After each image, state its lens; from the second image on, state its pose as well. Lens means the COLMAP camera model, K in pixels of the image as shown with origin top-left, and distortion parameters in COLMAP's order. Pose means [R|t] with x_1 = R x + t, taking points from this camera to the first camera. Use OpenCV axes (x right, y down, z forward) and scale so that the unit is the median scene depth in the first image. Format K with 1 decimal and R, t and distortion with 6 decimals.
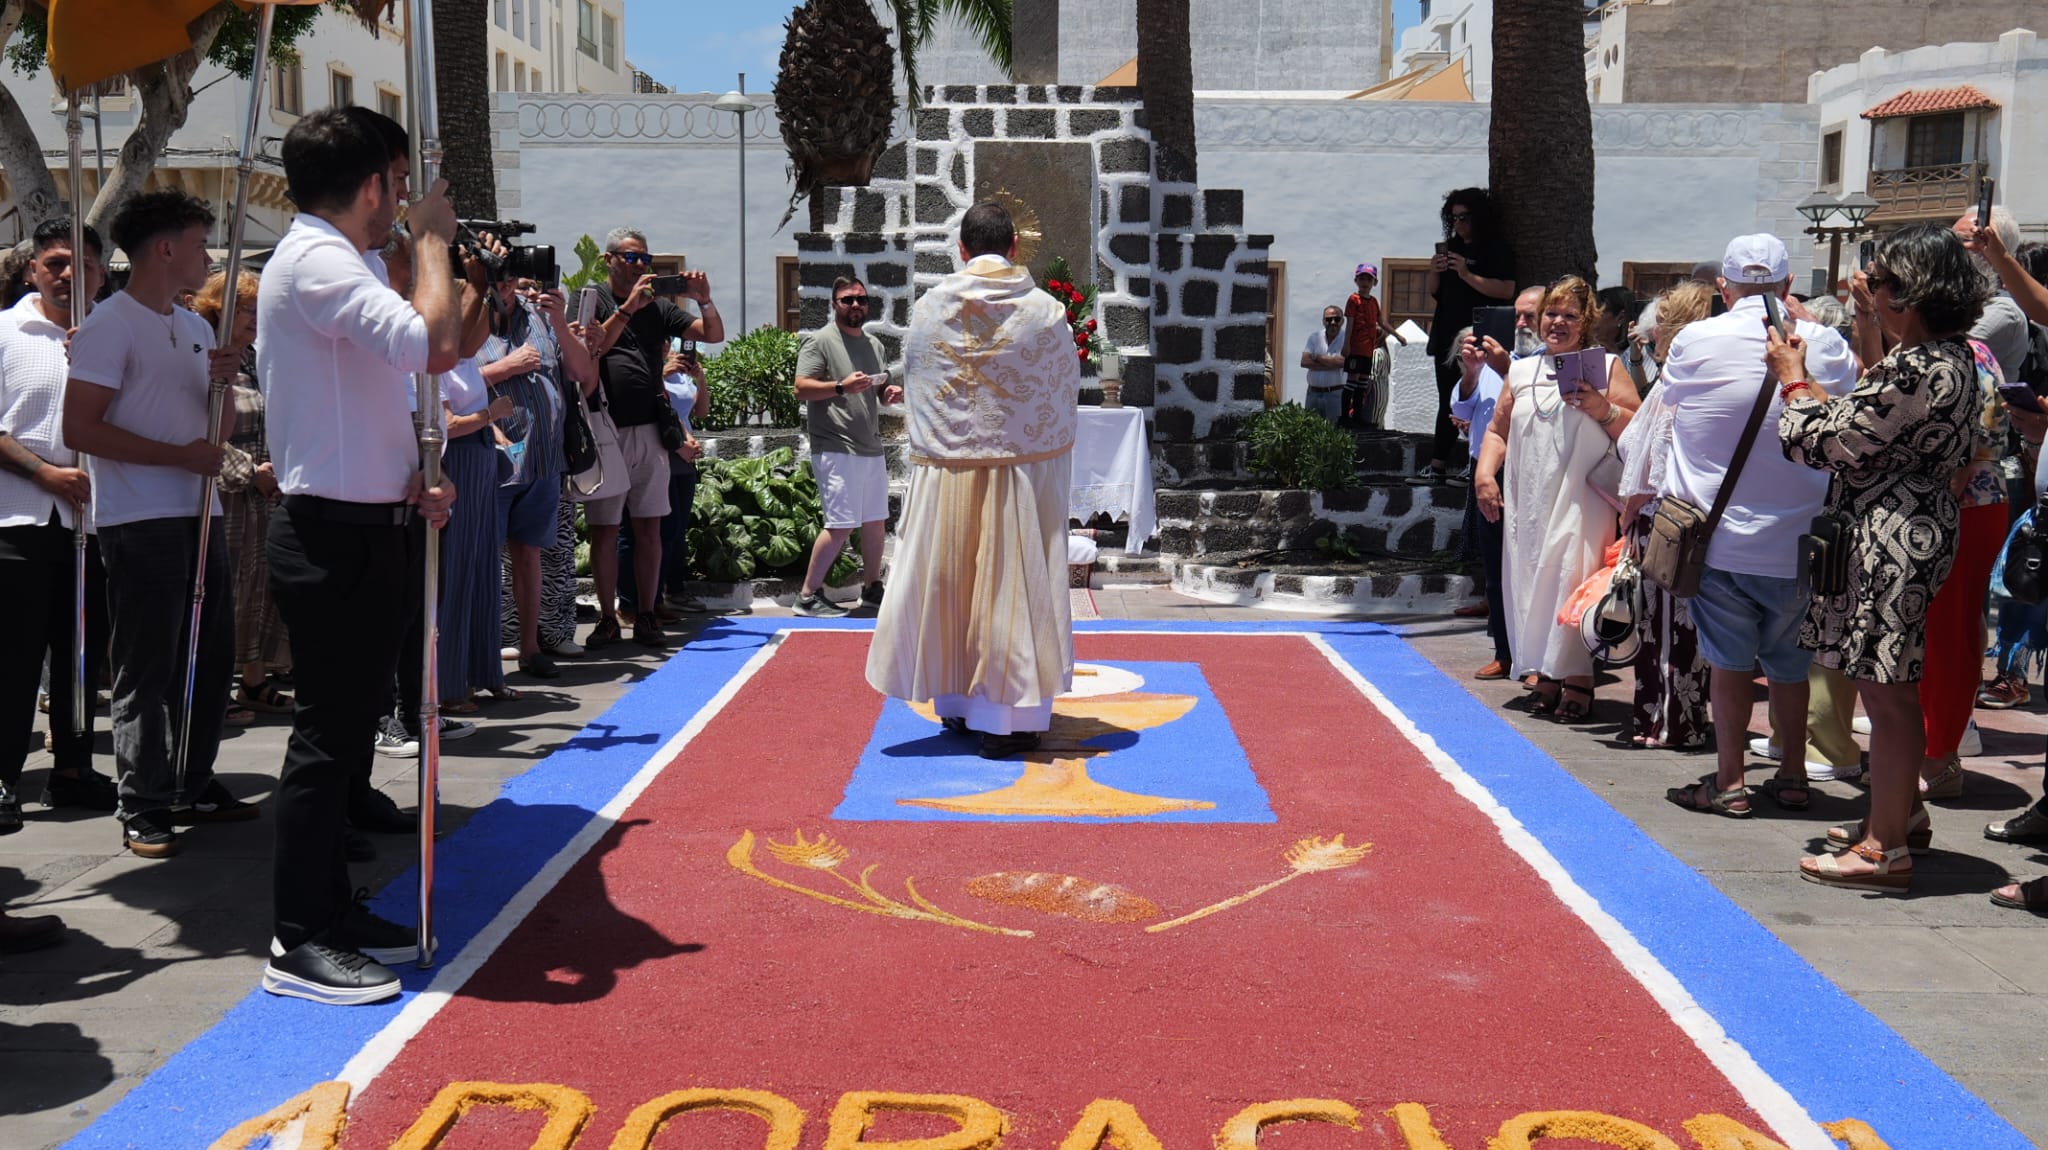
lens RADIAL K [[1681.3, 0, 1019.4], [0, 1681.3, 580.0], [0, 0, 1]] dist [-0.029425, 0.014346]
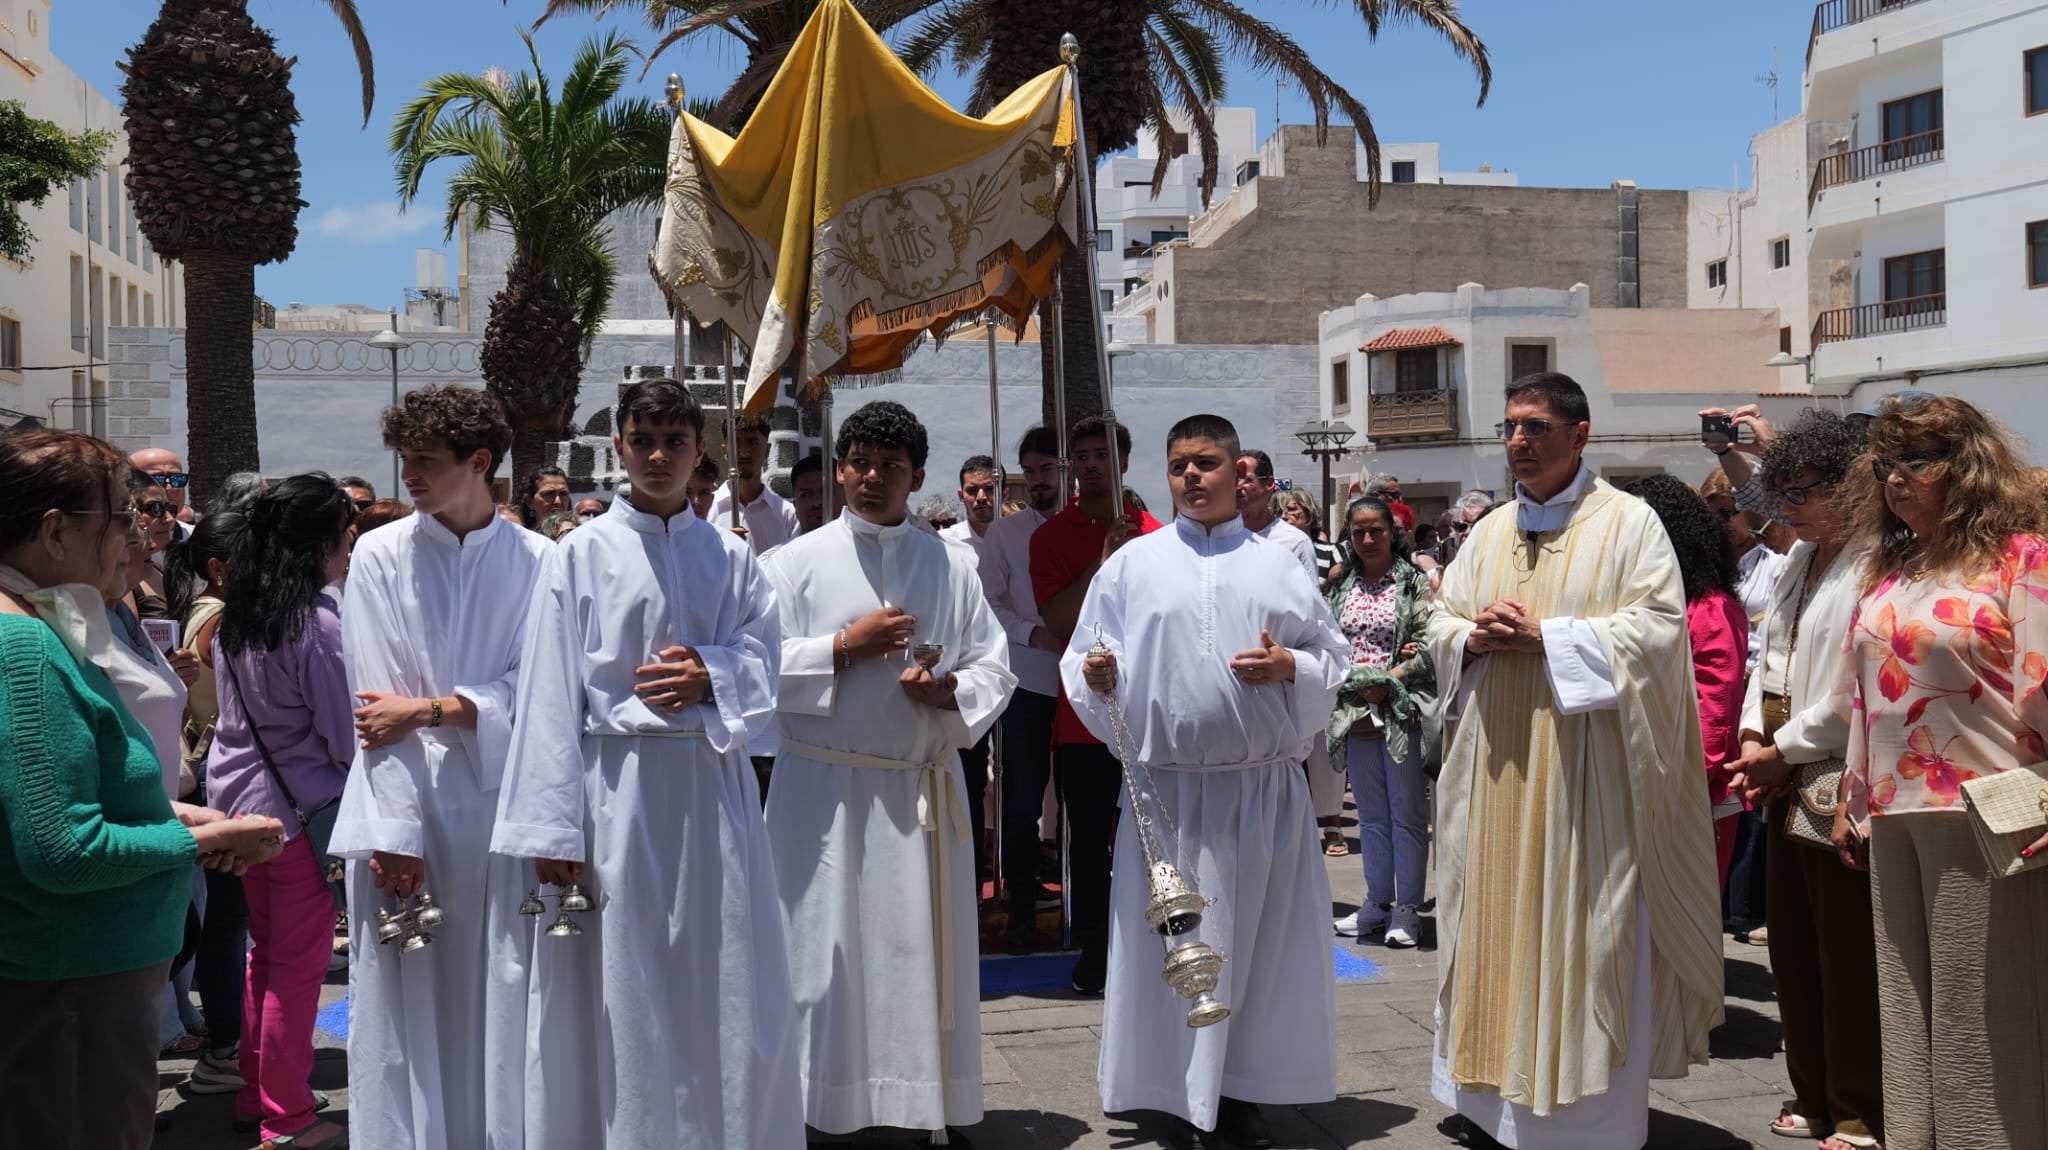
lens RADIAL K [[1681.3, 0, 1016.3], [0, 1681.3, 578.5], [0, 0, 1]] dist [-0.029425, 0.014346]
pose [[0.972754, -0.023584, 0.230638, -0.024581], [0.050930, 0.992250, -0.113339, 0.013042], [-0.226177, 0.121998, 0.966416, -0.120389]]
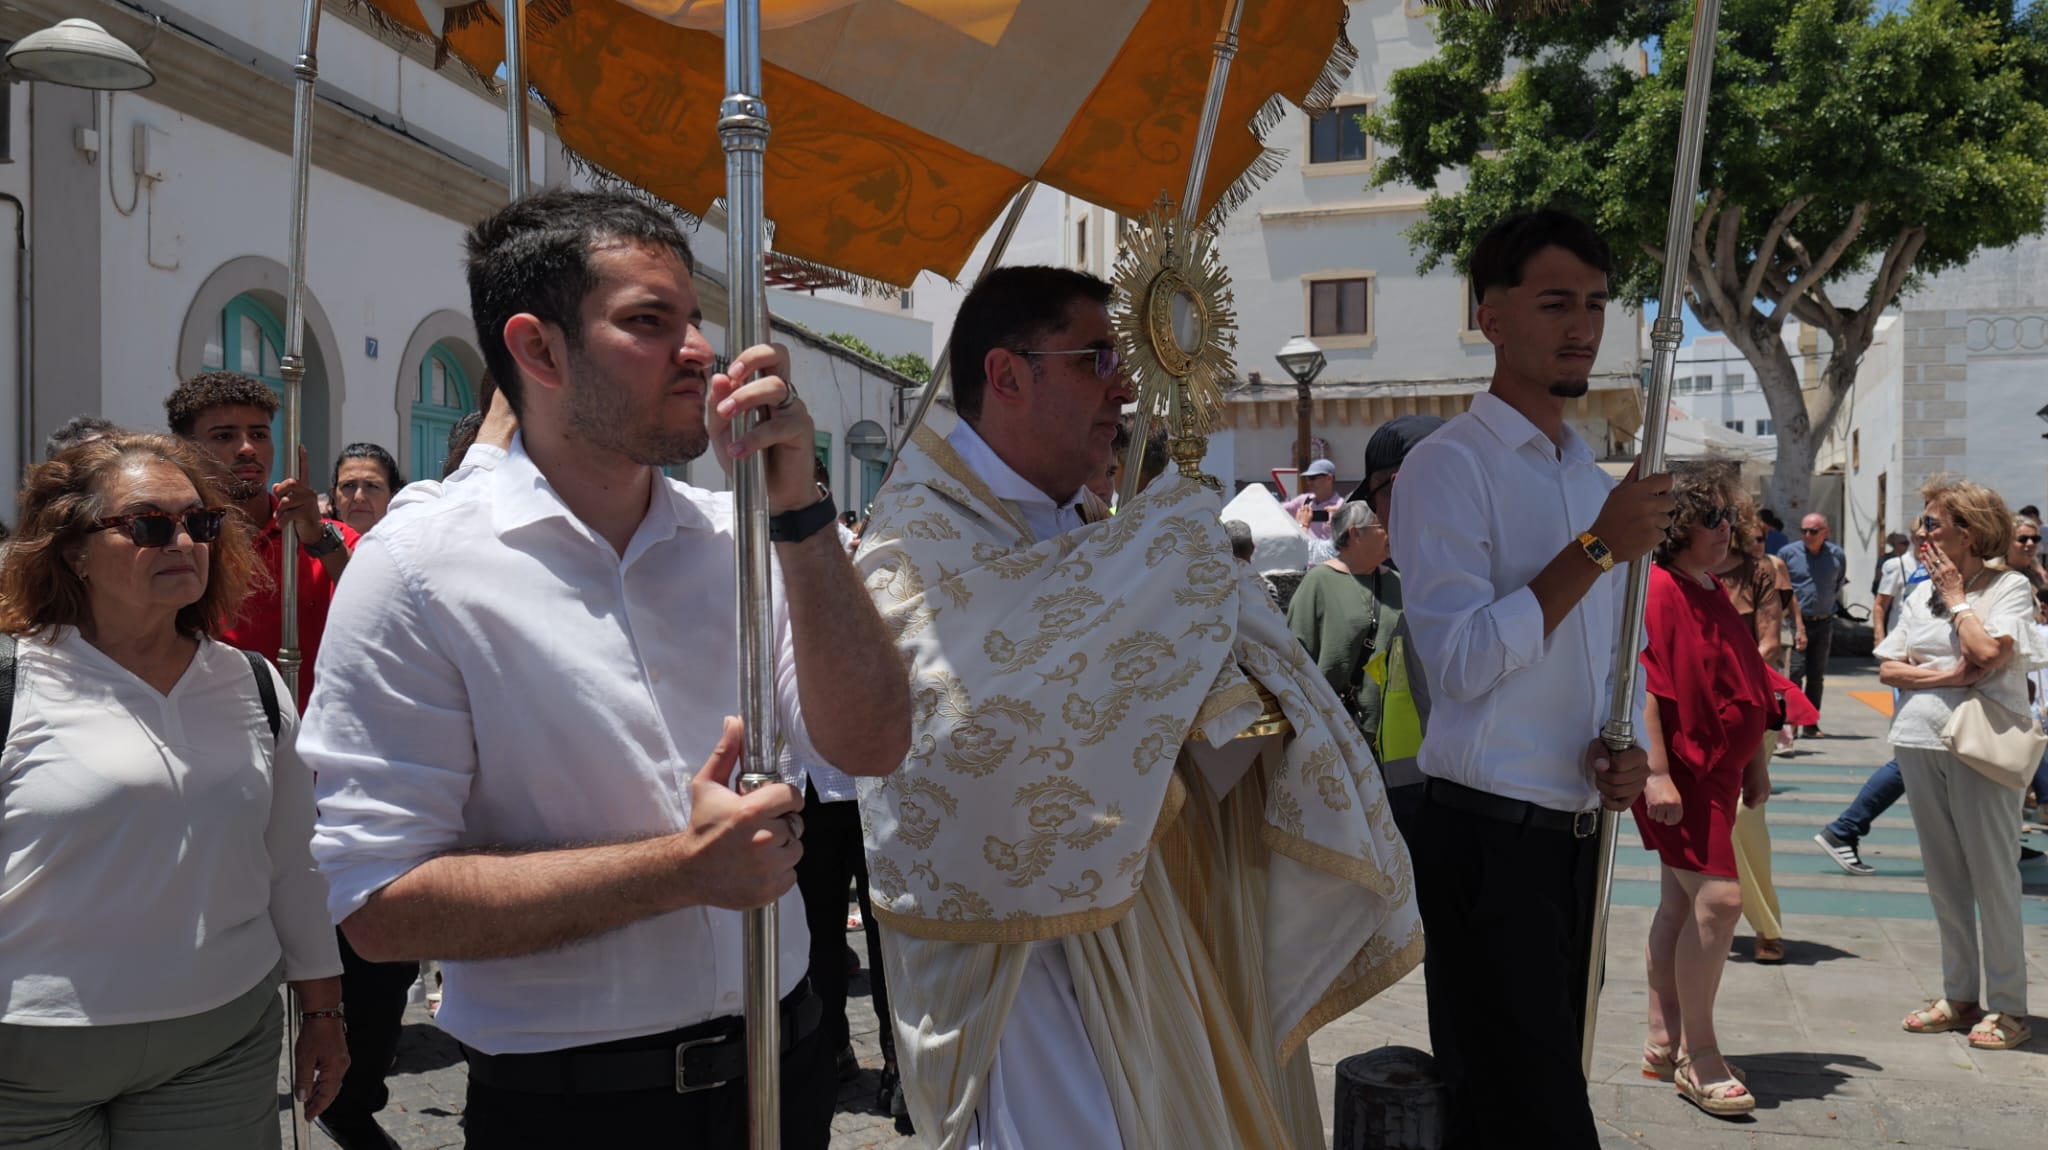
lens RADIAL K [[1681.3, 0, 1029.9], [0, 1681.3, 570.0], [0, 0, 1]] dist [-0.029425, 0.014346]
pose [[0.945417, -0.003124, -0.325848, -0.497429], [-0.037739, 0.992176, -0.119008, 0.012322], [0.323671, 0.124810, 0.937902, -0.127315]]
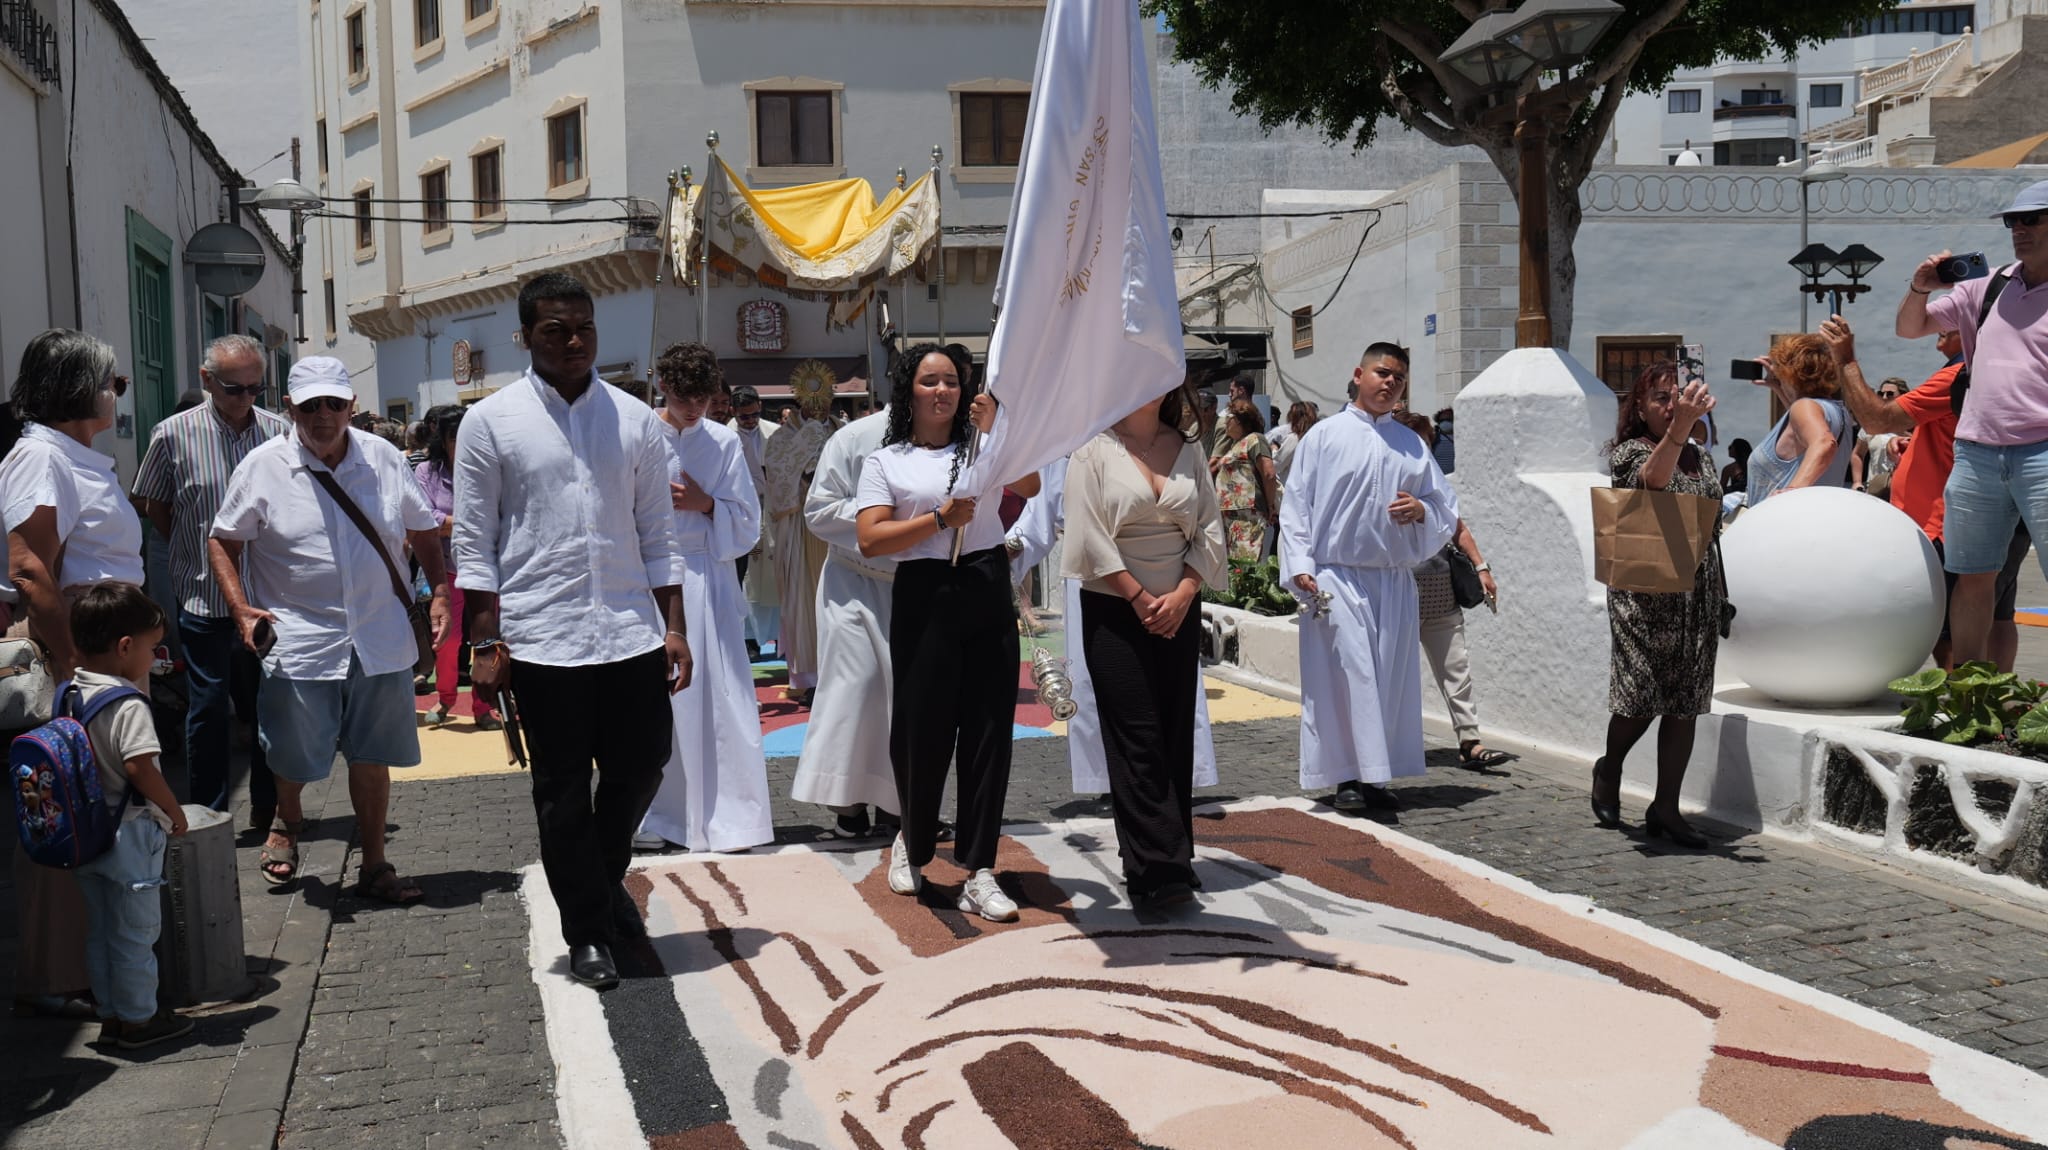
lens RADIAL K [[1681.3, 0, 1017.1], [0, 1681.3, 576.0], [0, 0, 1]] dist [-0.029425, 0.014346]
pose [[0.987412, -0.040358, 0.152932, -0.705200], [0.049765, 0.997064, -0.058191, -0.022823], [-0.150135, 0.065069, 0.986522, 0.139719]]
